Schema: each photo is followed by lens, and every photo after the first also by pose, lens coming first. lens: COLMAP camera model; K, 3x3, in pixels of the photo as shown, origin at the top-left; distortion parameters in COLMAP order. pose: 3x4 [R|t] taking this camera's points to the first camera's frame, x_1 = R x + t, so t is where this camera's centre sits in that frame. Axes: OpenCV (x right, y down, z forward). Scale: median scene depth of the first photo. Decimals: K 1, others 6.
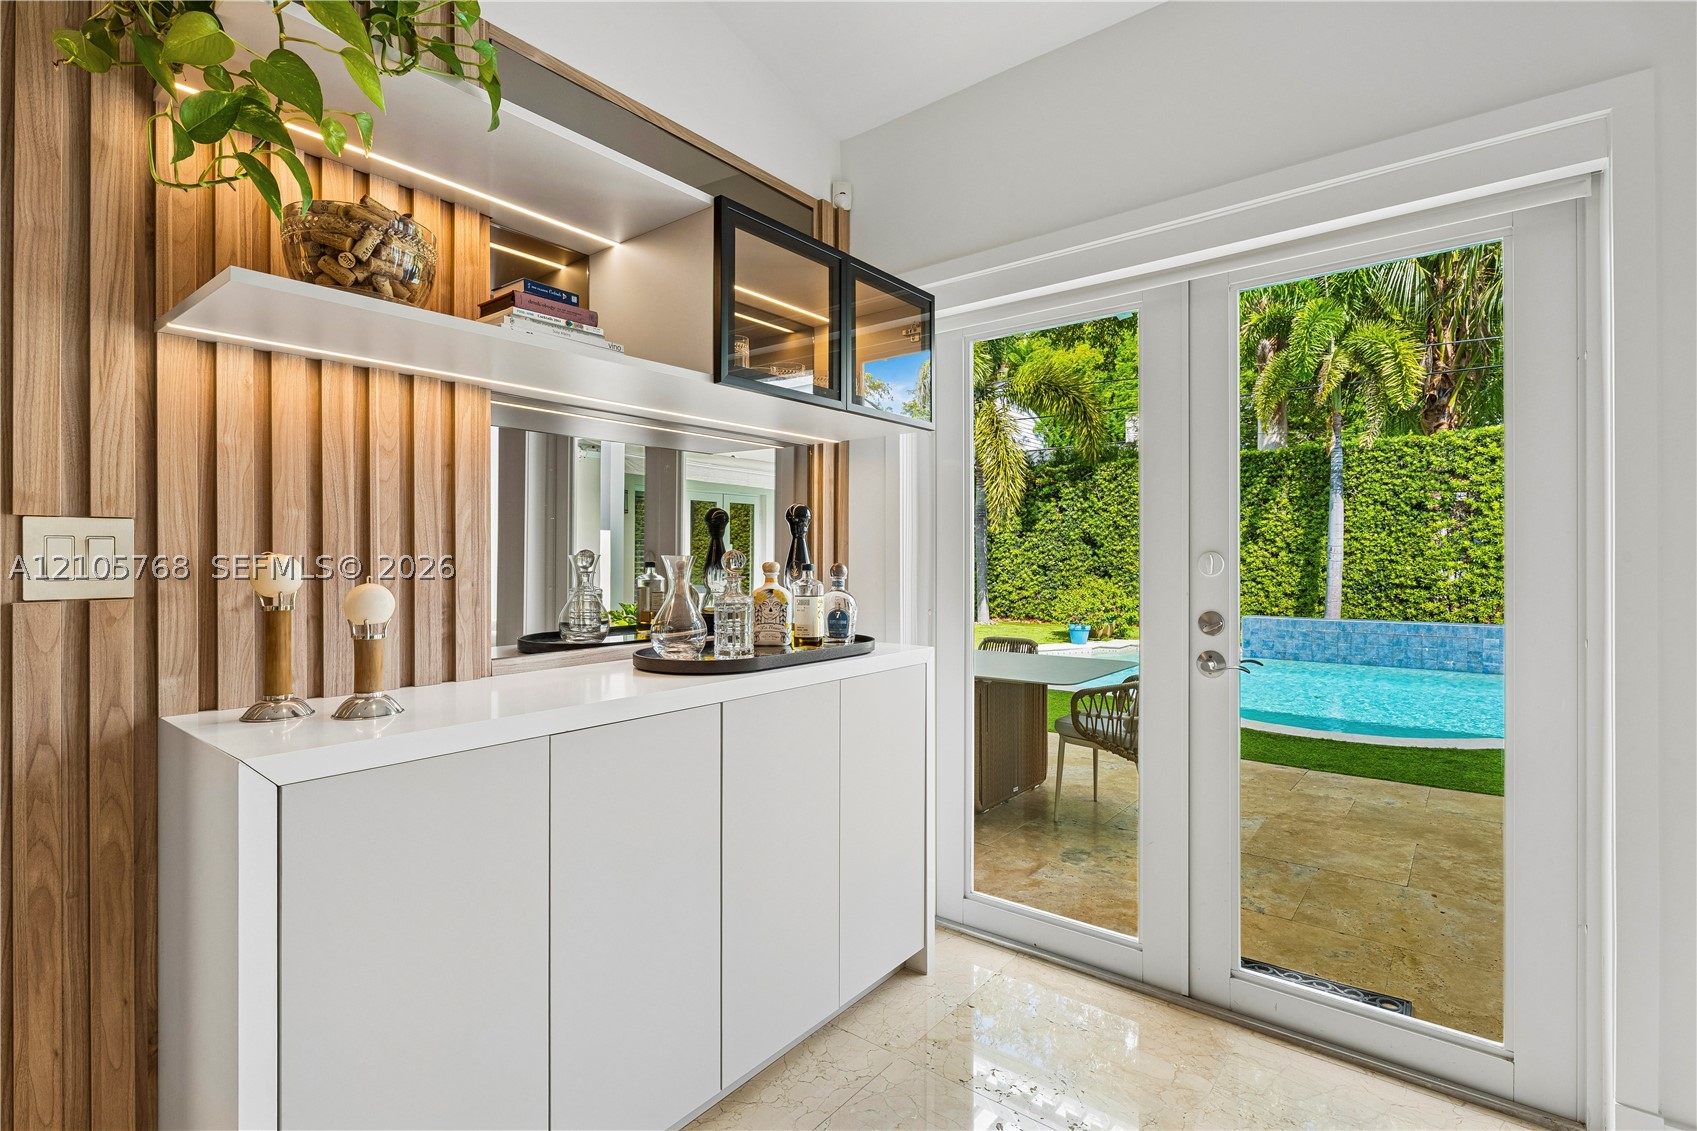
lens RADIAL K [[805.7, 0, 850.7], [0, 805.7, 558.4], [0, 0, 1]] dist [0.000939, 0.000044]
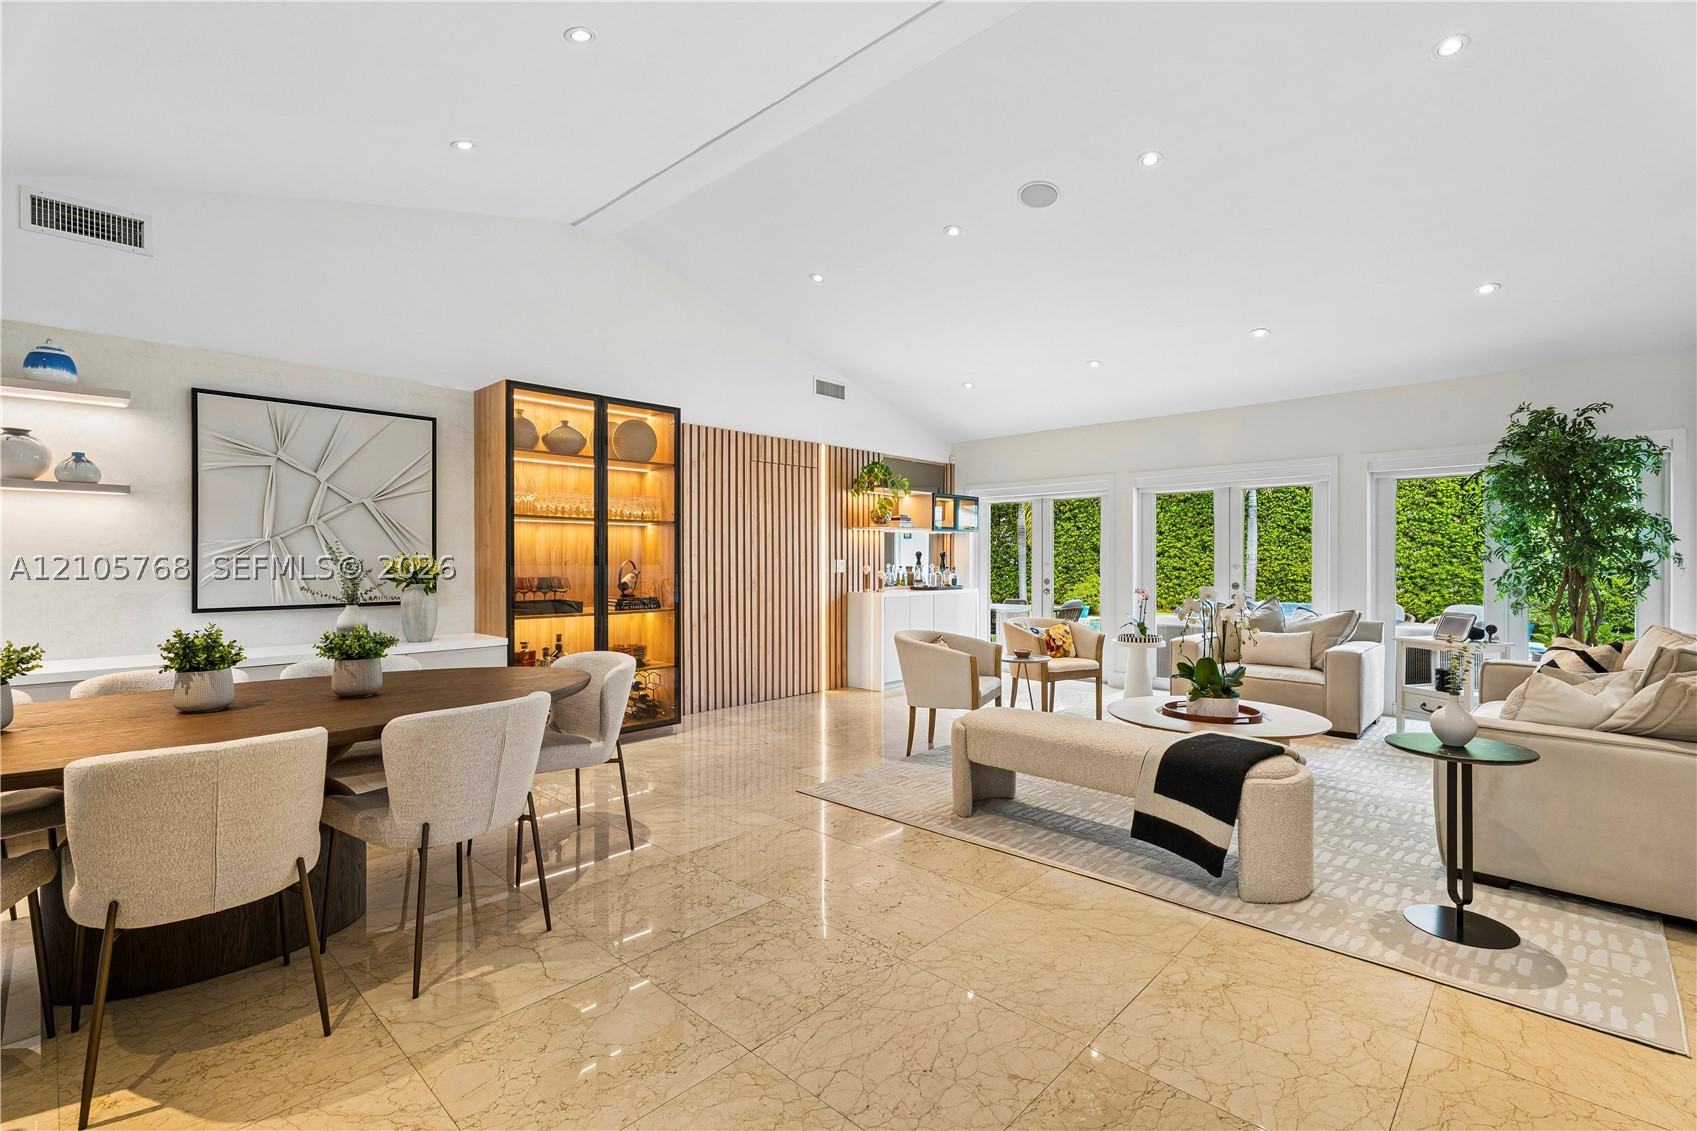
lens RADIAL K [[757.8, 0, 847.4], [0, 757.8, 558.8], [0, 0, 1]] dist [0.004797, -0.000205]
pose [[0.996001, 0.002006, -0.089317, -0.163868], [-0.002041, 0.999998, -0.000305, -0.025238], [0.089316, 0.000486, 0.996003, -2.248254]]
